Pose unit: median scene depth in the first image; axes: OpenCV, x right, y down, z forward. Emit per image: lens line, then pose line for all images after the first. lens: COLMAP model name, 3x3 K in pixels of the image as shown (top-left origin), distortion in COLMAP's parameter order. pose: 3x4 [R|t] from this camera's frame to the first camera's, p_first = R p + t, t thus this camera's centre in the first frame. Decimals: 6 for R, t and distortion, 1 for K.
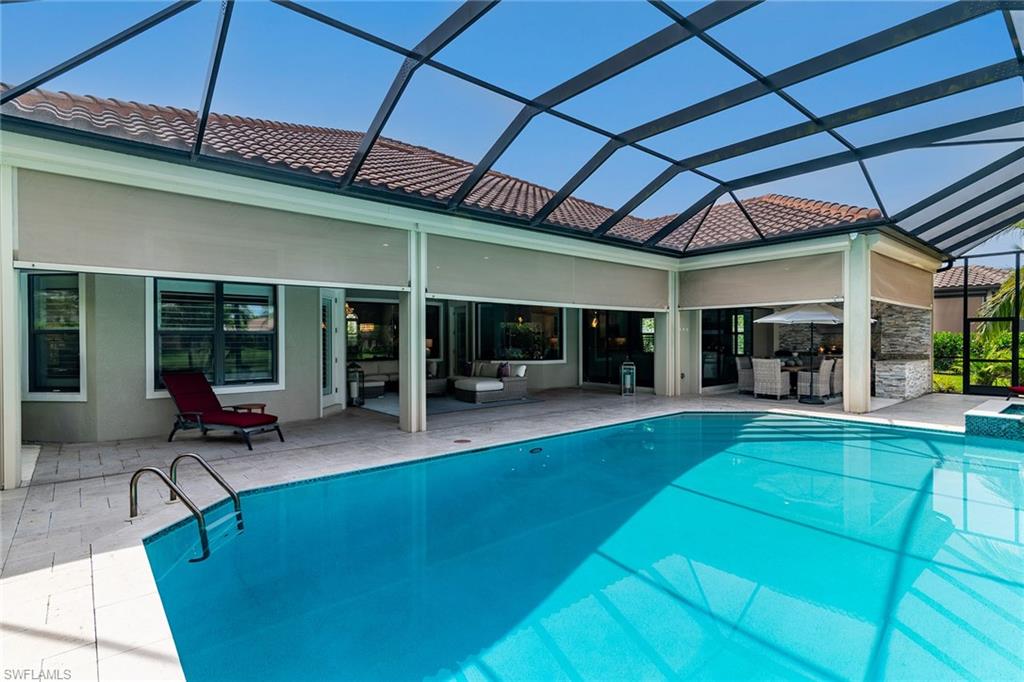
lens RADIAL K [[508.5, 0, 511.1], [0, 508.5, 335.9], [0, 0, 1]] dist [0.013122, -0.000437]
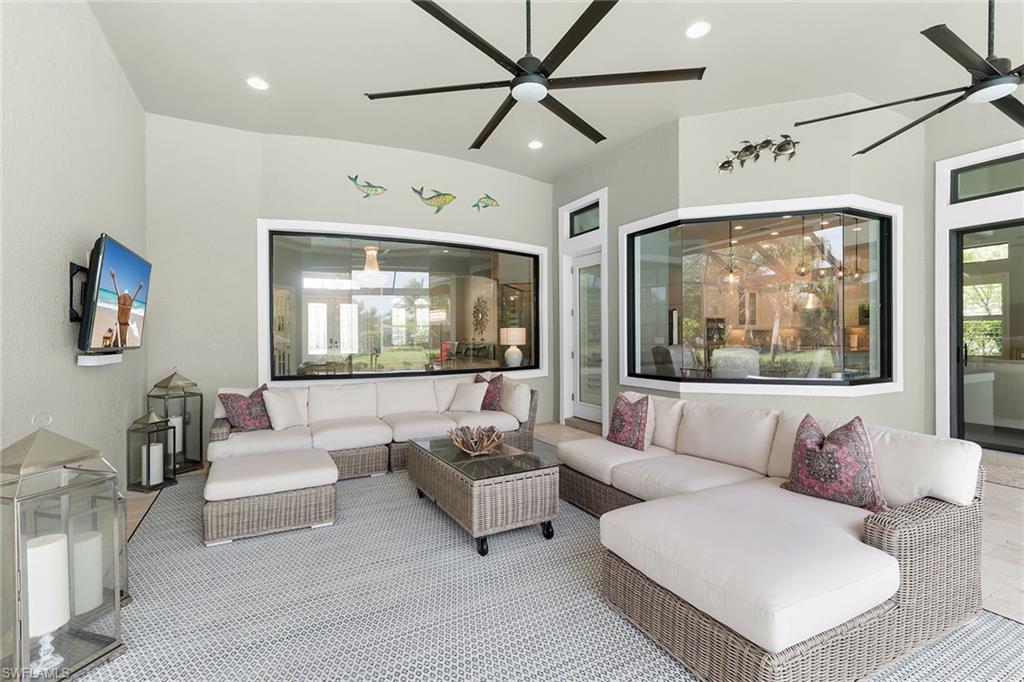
lens RADIAL K [[465.3, 0, 509.1], [0, 465.3, 337.5], [0, 0, 1]] dist [0.014021, -0.000217]
pose [[0.976126, -0.001100, -0.217204, -0.076852], [0.003066, 0.999957, 0.008717, 0.011574], [0.217185, -0.009175, 0.976087, 0.588505]]
